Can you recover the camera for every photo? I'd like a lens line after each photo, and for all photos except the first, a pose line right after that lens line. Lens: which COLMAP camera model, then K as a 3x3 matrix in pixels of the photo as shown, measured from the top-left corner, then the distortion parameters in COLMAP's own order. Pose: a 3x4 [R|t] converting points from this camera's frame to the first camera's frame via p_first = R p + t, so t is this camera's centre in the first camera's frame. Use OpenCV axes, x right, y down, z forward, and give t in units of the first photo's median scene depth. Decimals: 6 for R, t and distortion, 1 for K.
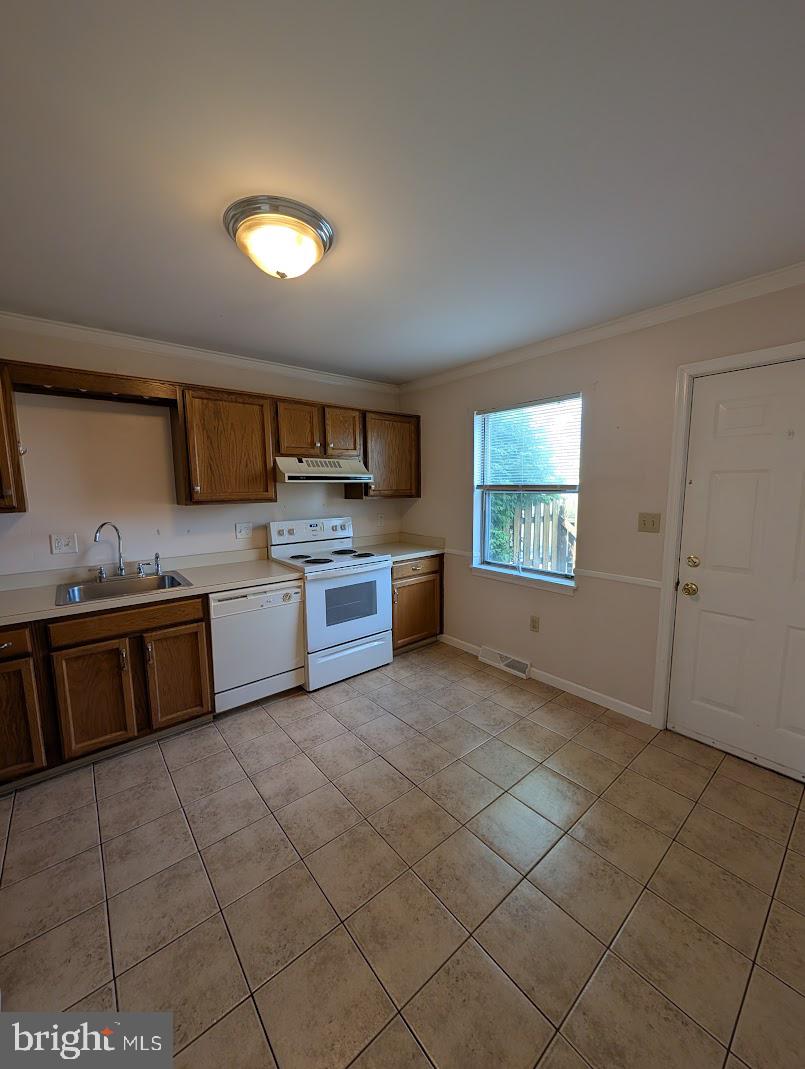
lens RADIAL K [[404.6, 0, 399.8], [0, 404.6, 536.3], [0, 0, 1]] dist [-0.001911, 0.000033]
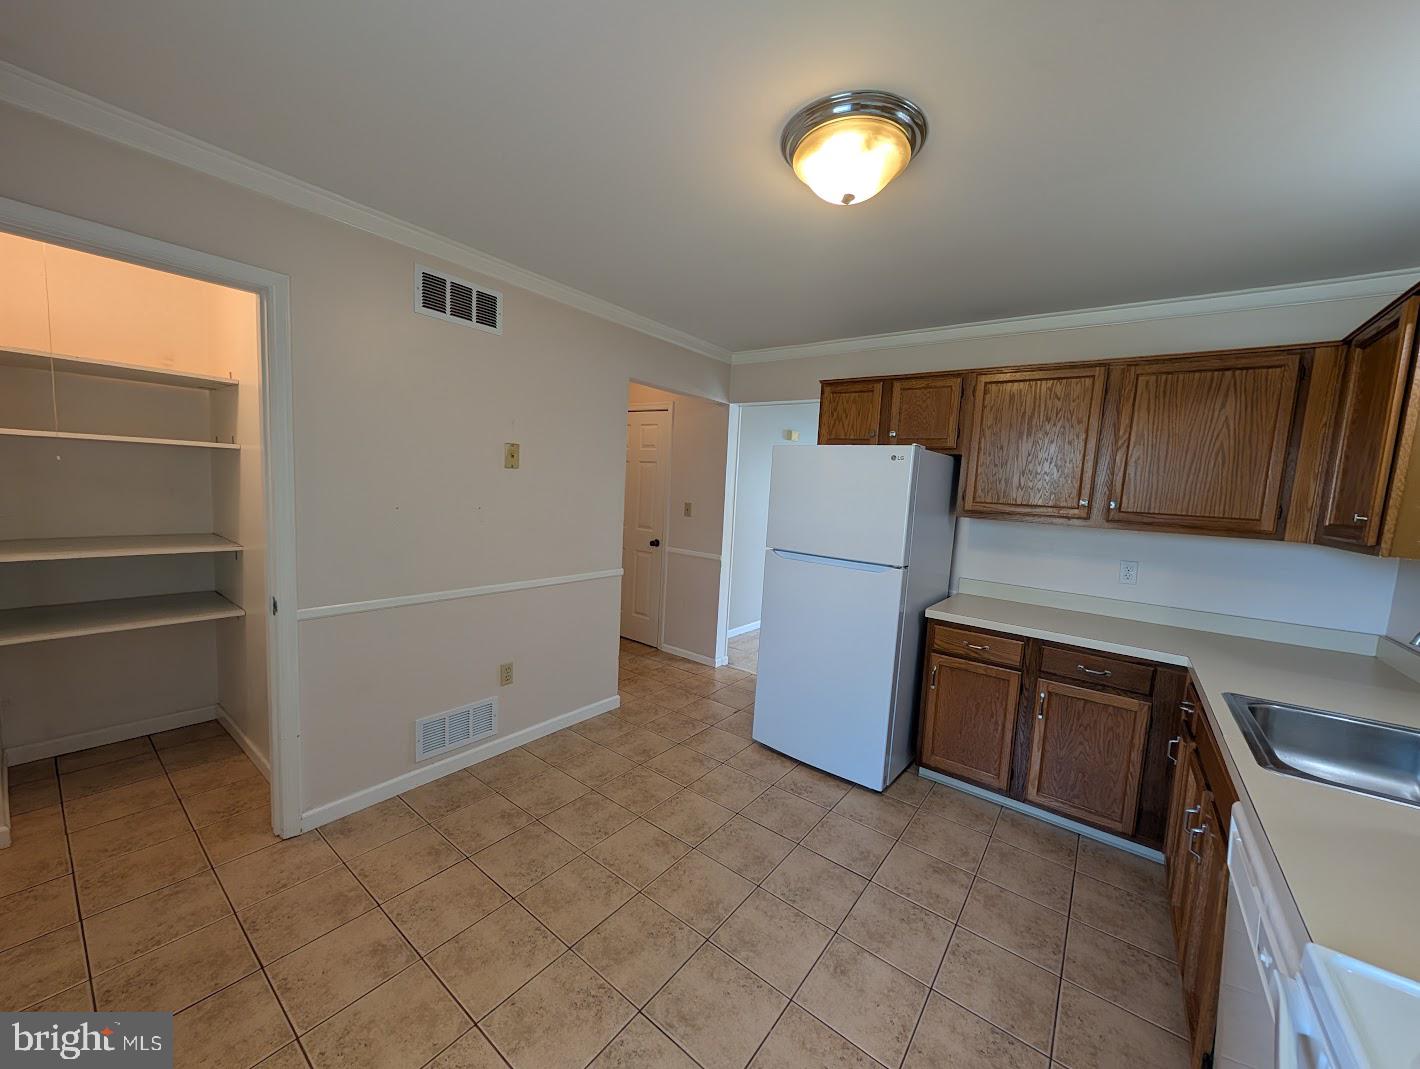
lens RADIAL K [[537.5, 0, 712.1], [0, 537.5, 537.8], [0, 0, 1]] dist [-0.001911, 0.000033]
pose [[-0.972471, -0.018861, -0.232258, 0.094651], [-0.071188, 0.973115, 0.219044, -0.139008], [0.221882, 0.229548, -0.947669, 1.156013]]
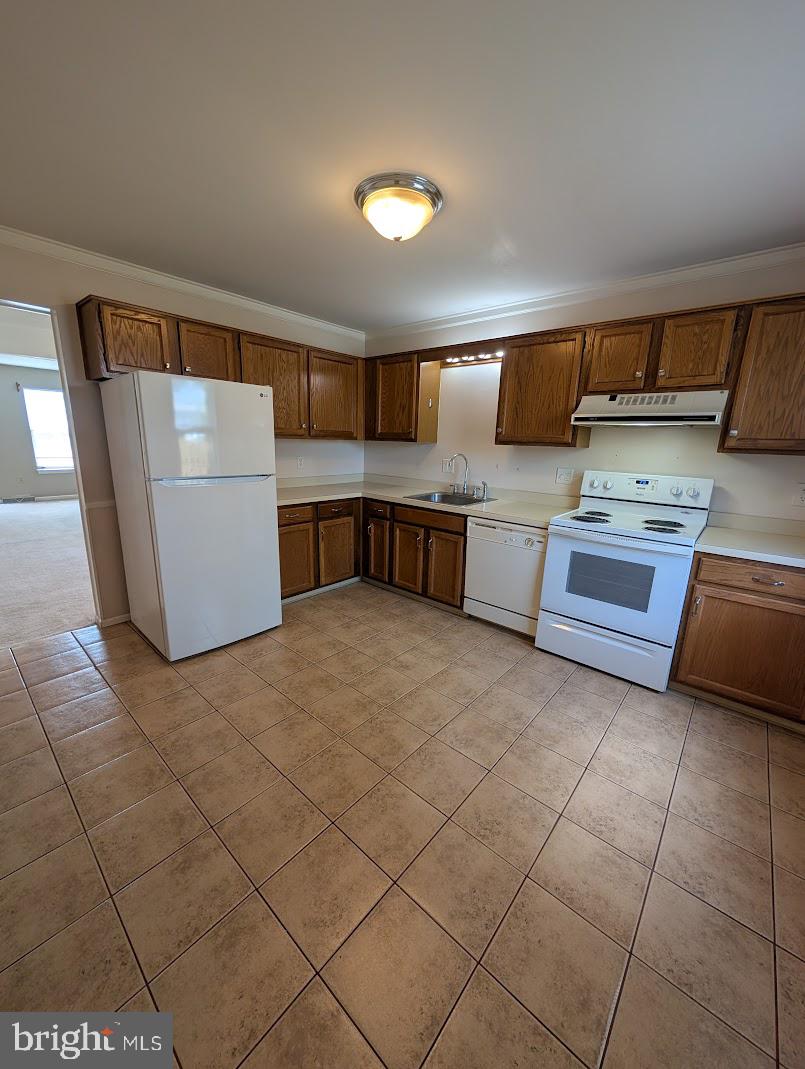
lens RADIAL K [[404.6, 0, 399.8], [0, 404.6, 536.3], [0, 0, 1]] dist [-0.001911, 0.000033]
pose [[0.162978, 0.247868, -0.954987, 0.615259], [-0.152129, 0.962666, 0.223899, -0.037719], [0.974831, 0.108791, 0.194601, 0.499735]]
